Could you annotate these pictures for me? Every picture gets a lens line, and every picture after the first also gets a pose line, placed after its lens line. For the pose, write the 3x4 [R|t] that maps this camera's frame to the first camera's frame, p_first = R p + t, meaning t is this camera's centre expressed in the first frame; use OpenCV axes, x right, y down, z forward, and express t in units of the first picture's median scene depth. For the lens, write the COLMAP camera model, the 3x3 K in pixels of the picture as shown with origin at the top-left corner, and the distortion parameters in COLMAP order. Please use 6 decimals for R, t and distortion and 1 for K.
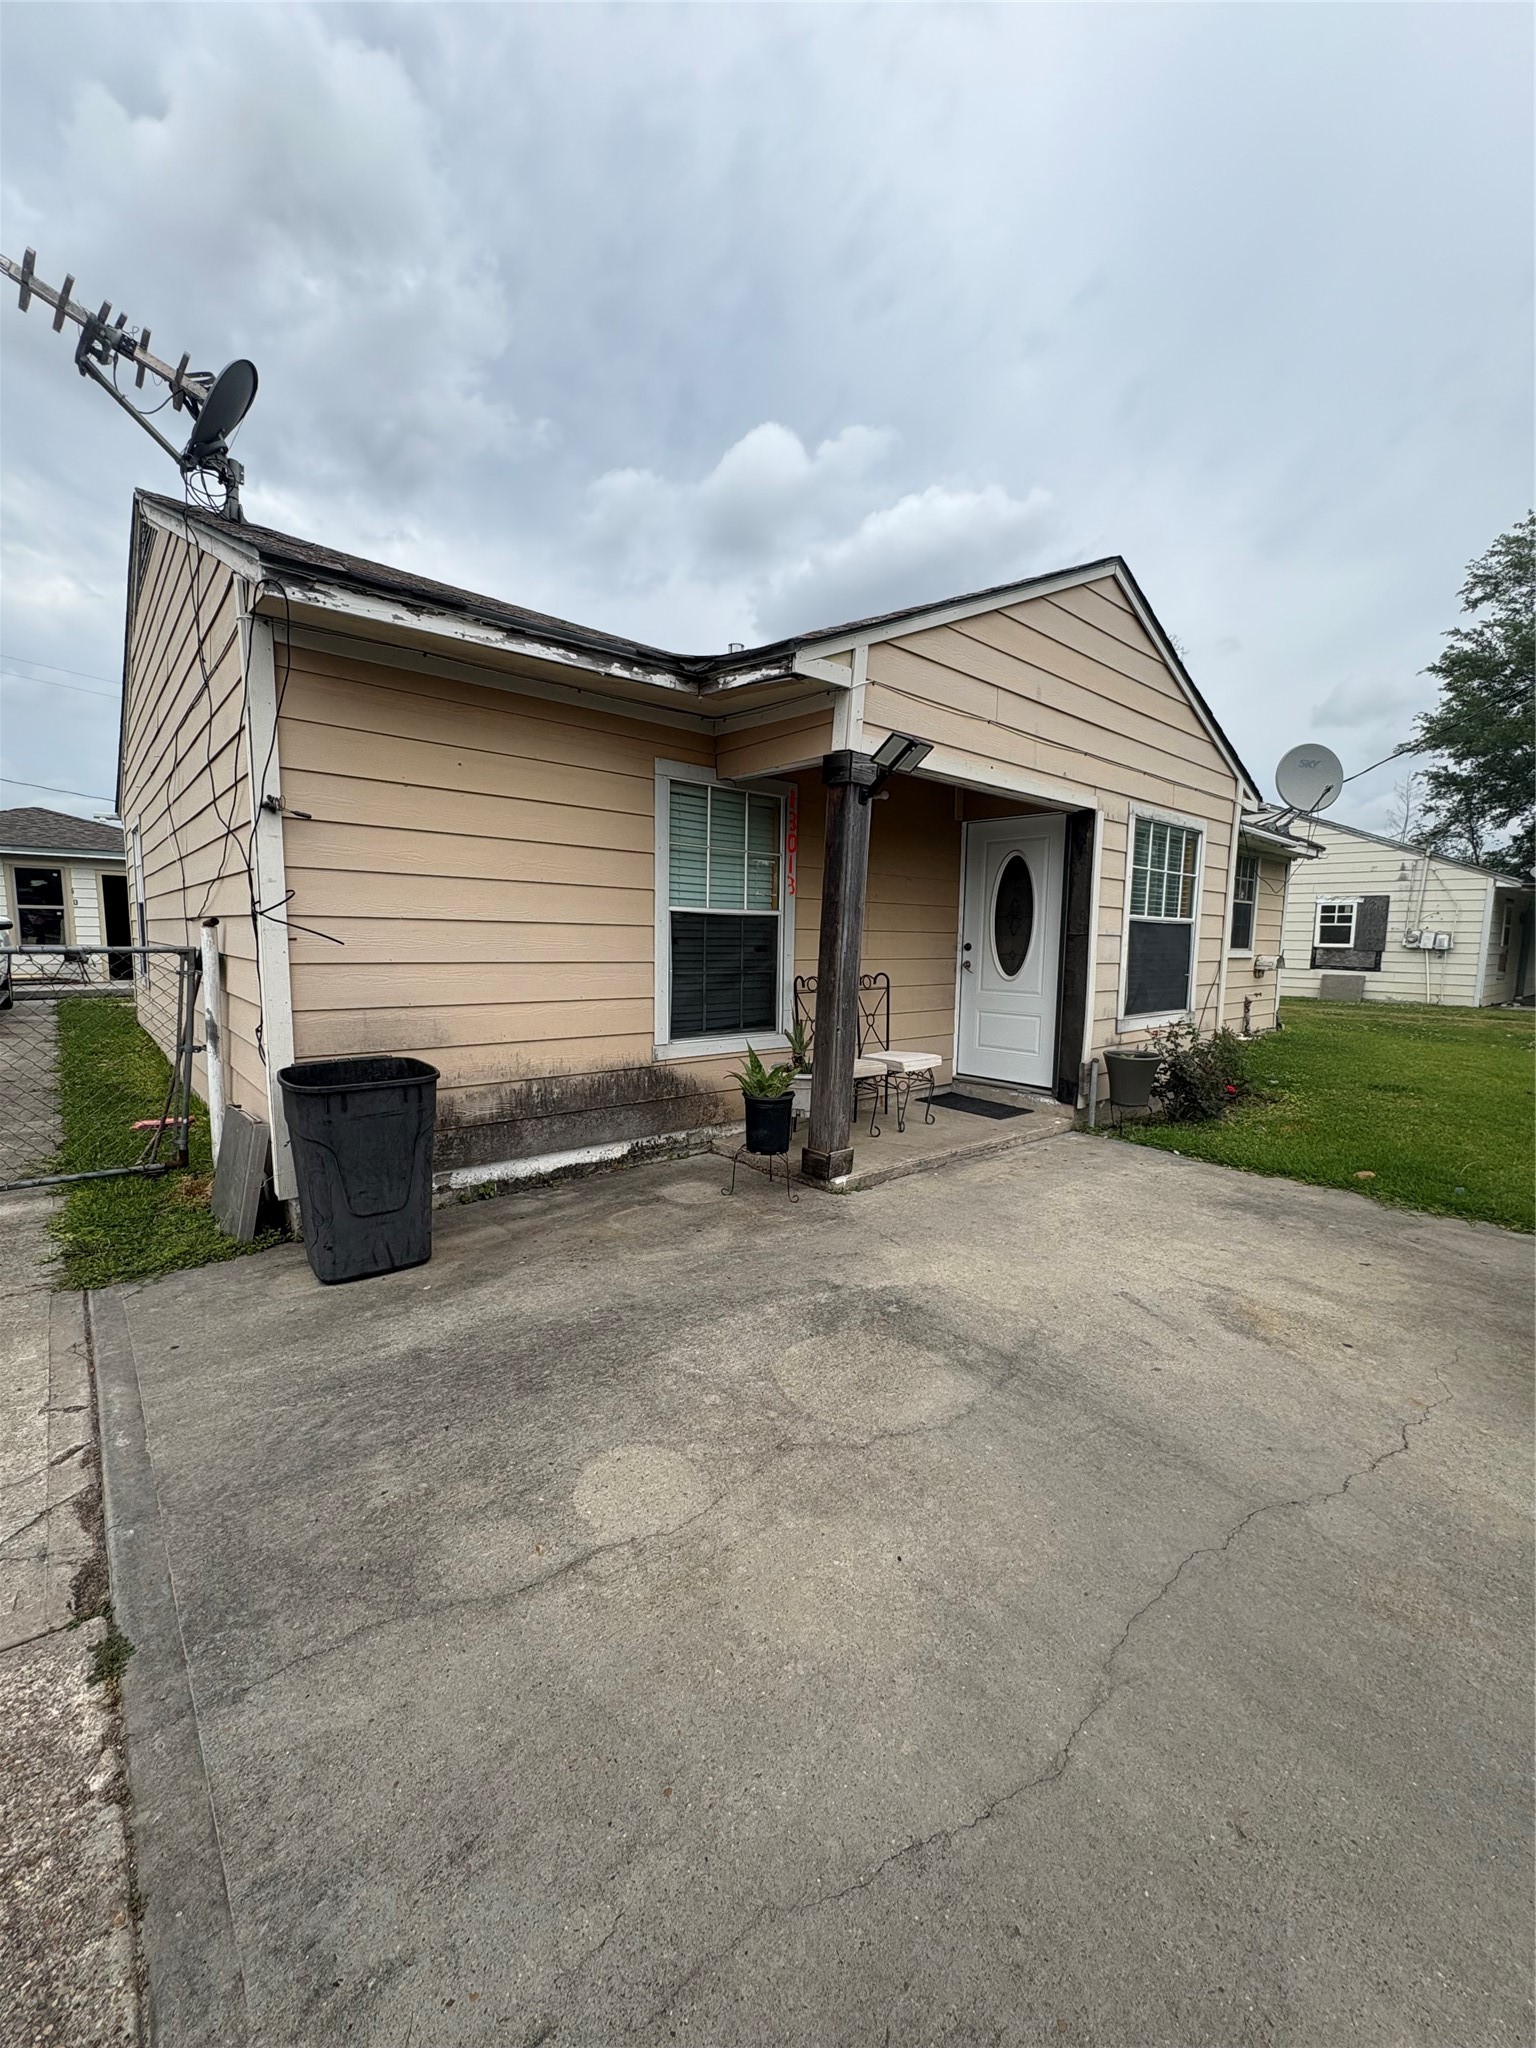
lens RADIAL K [[813.2, 0, 768.0], [0, 813.2, 1024.0], [0, 0, 1]] dist [0.000116, 0.000103]
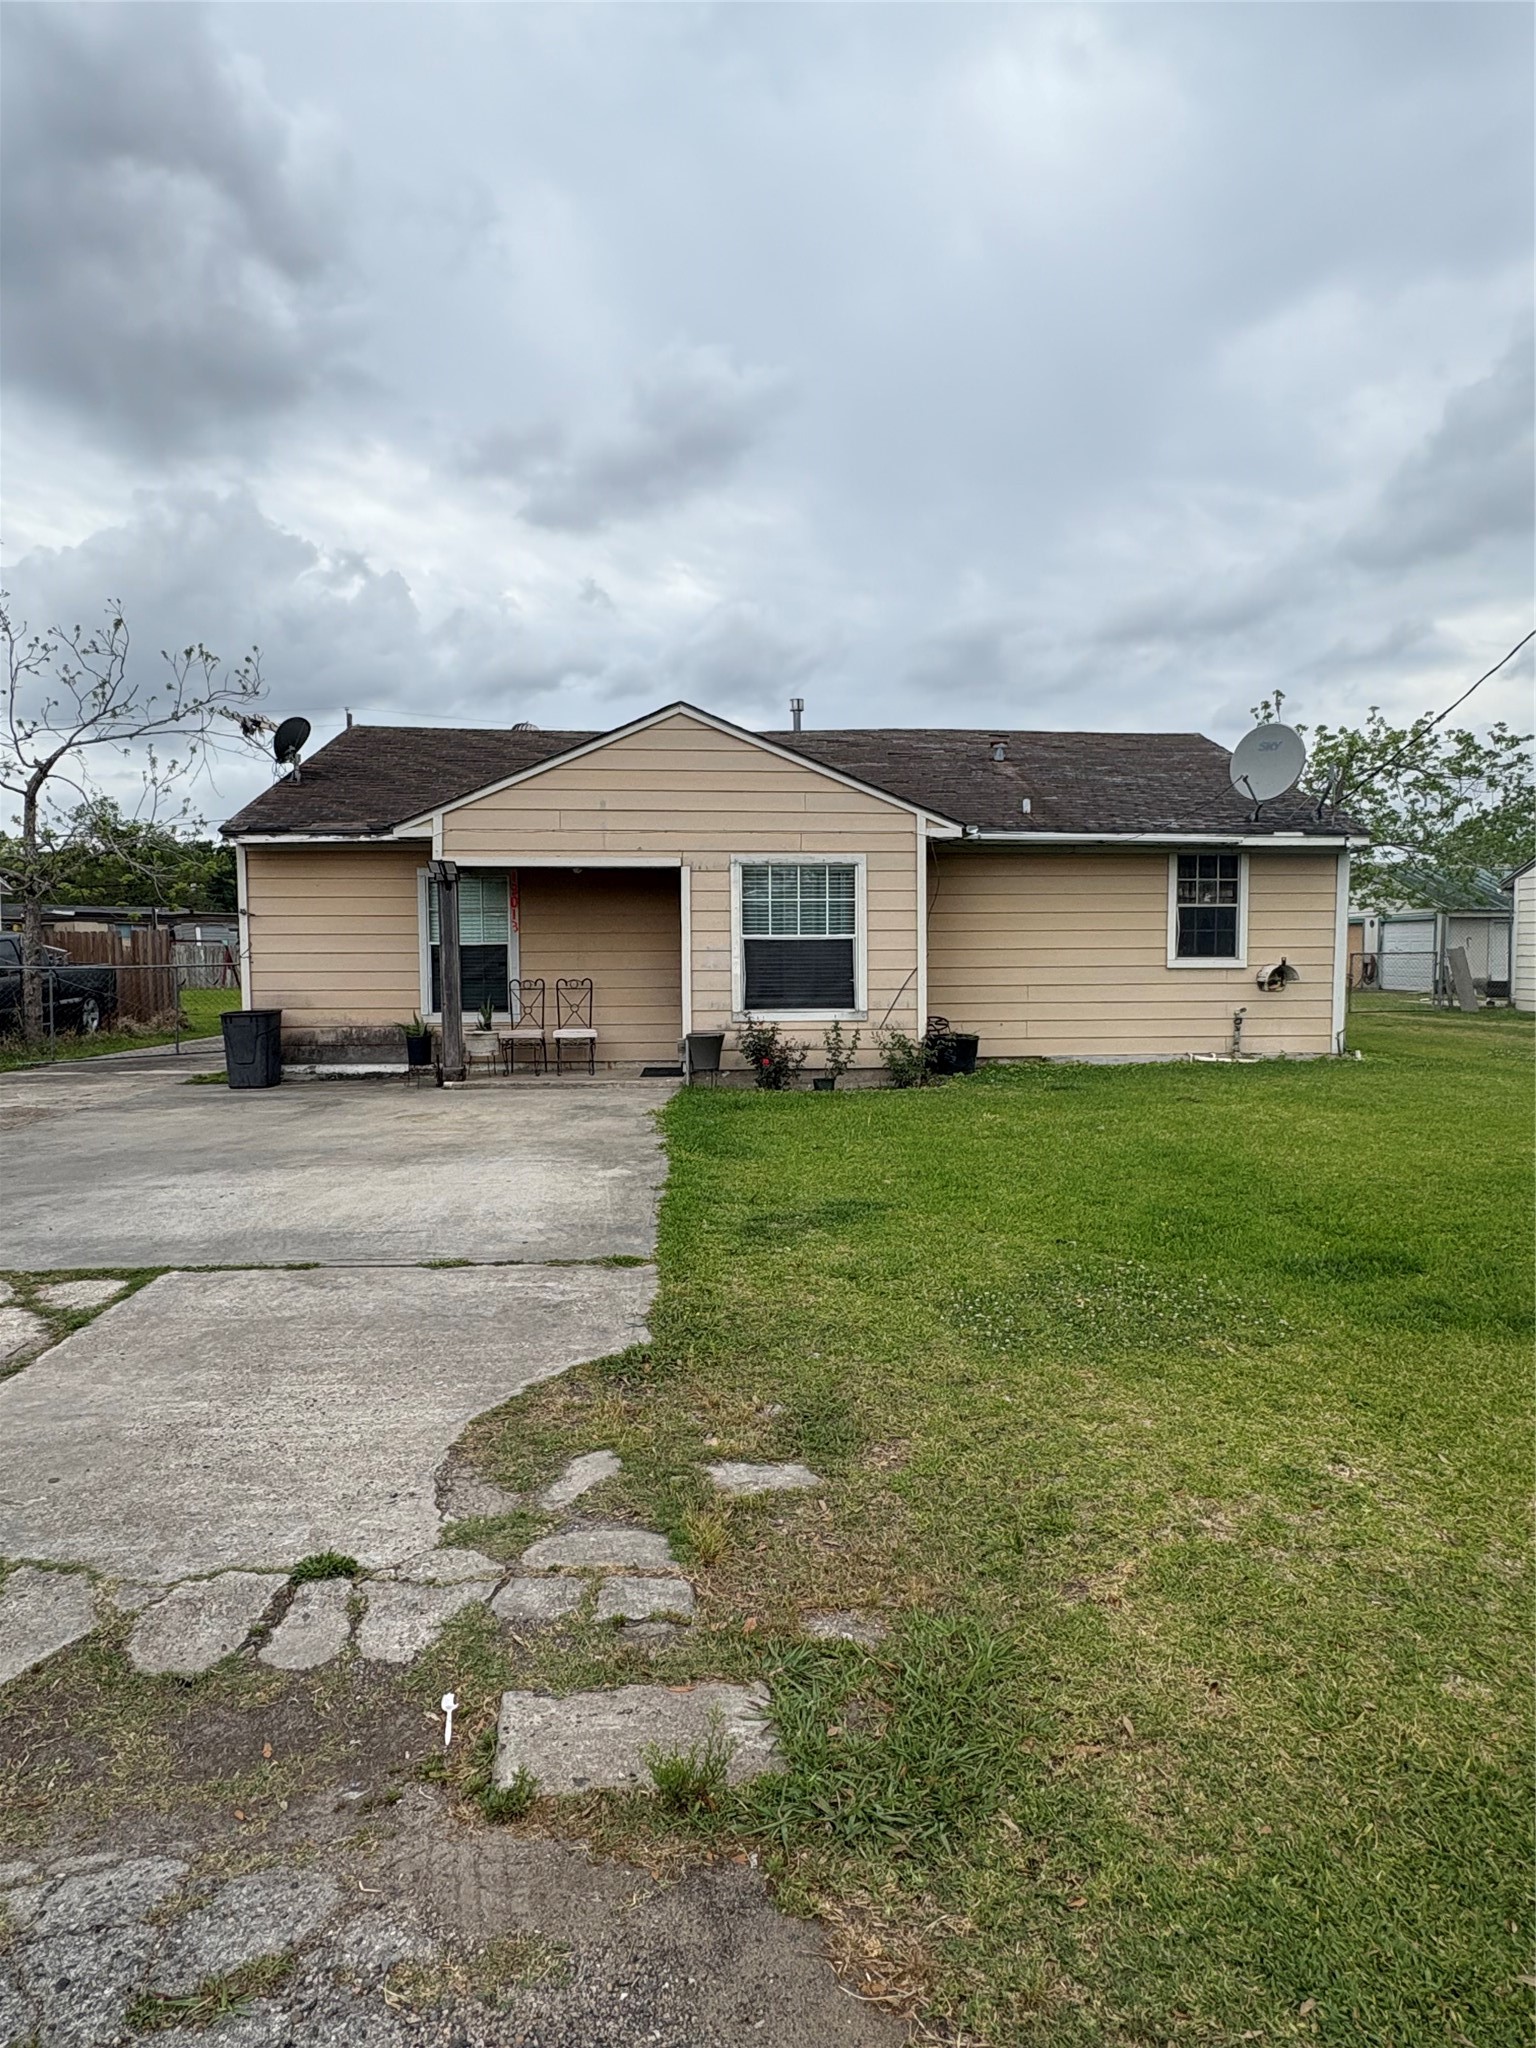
lens RADIAL K [[1172.4, 0, 768.0], [0, 1172.4, 1024.0], [0, 0, 1]] dist [0.001280, 0.000167]
pose [[0.786748, 0.015924, -0.617069, 2.272377], [-0.048010, 0.998217, -0.035453, 0.109339], [0.615405, 0.057518, 0.786110, -0.681403]]
